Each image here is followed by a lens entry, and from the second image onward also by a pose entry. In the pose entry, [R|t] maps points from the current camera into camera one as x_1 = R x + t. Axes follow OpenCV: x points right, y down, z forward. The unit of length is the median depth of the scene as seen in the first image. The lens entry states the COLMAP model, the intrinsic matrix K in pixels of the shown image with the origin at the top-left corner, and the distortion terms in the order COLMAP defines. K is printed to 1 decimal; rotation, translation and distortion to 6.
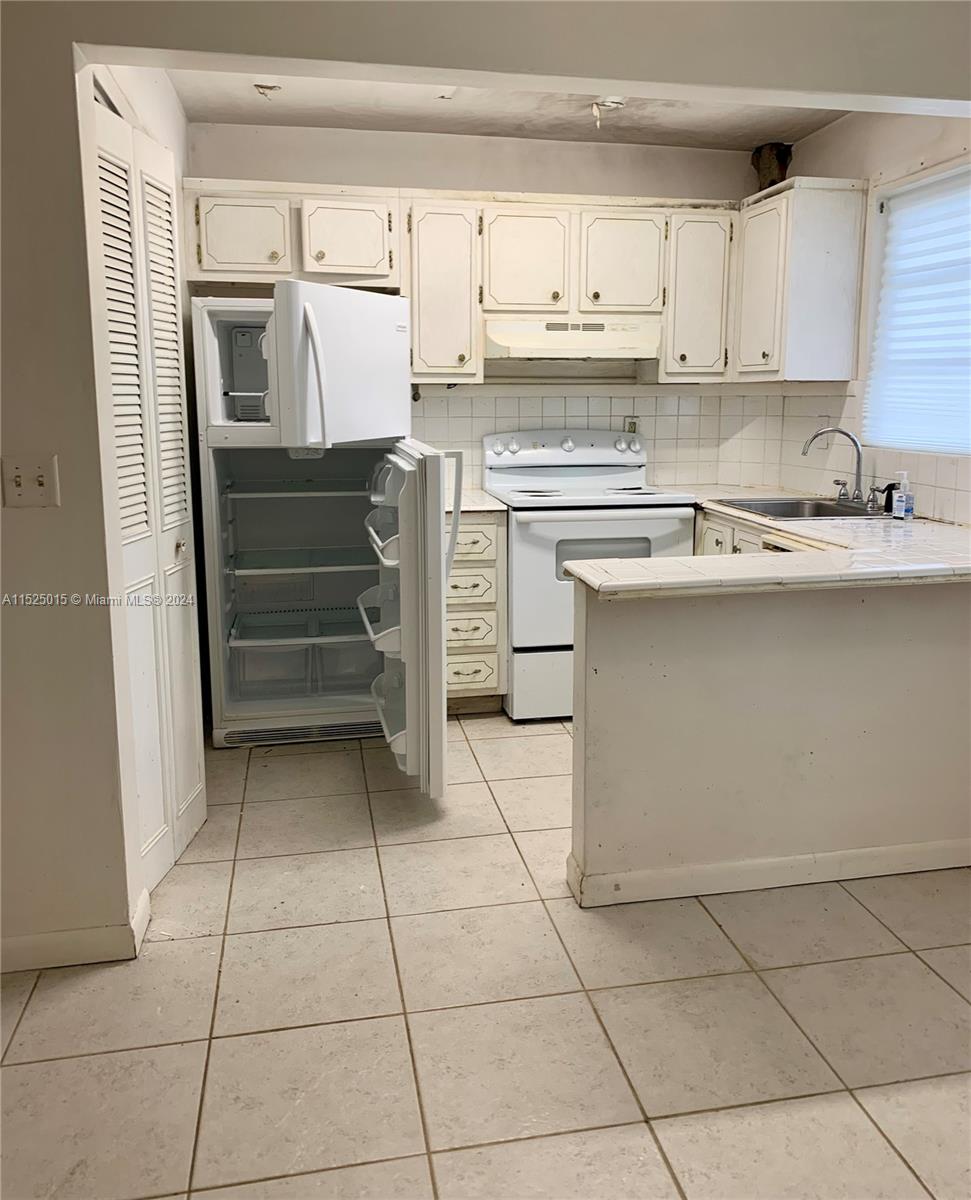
lens RADIAL K [[1042.7, 0, 485.5], [0, 1042.7, 600.0], [0, 0, 1]] dist [0.003304, -0.009622]
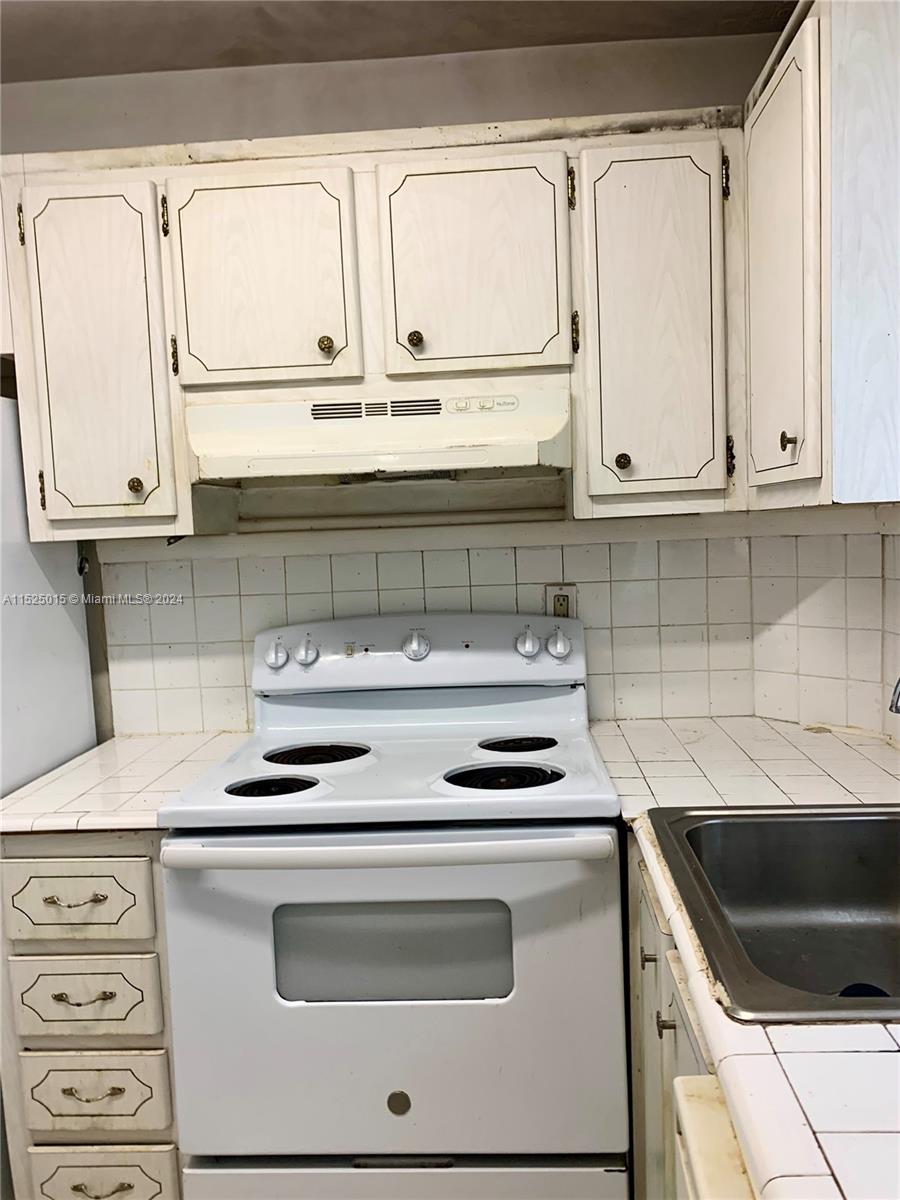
lens RADIAL K [[946.4, 0, 450.0], [0, 946.4, 600.0], [0, 0, 1]] dist [0.017655, -0.001331]
pose [[0.968304, -0.018047, -0.249121, 0.221753], [-0.009128, 0.994163, -0.107498, -0.131097], [0.249607, 0.106365, 0.962488, 0.607257]]
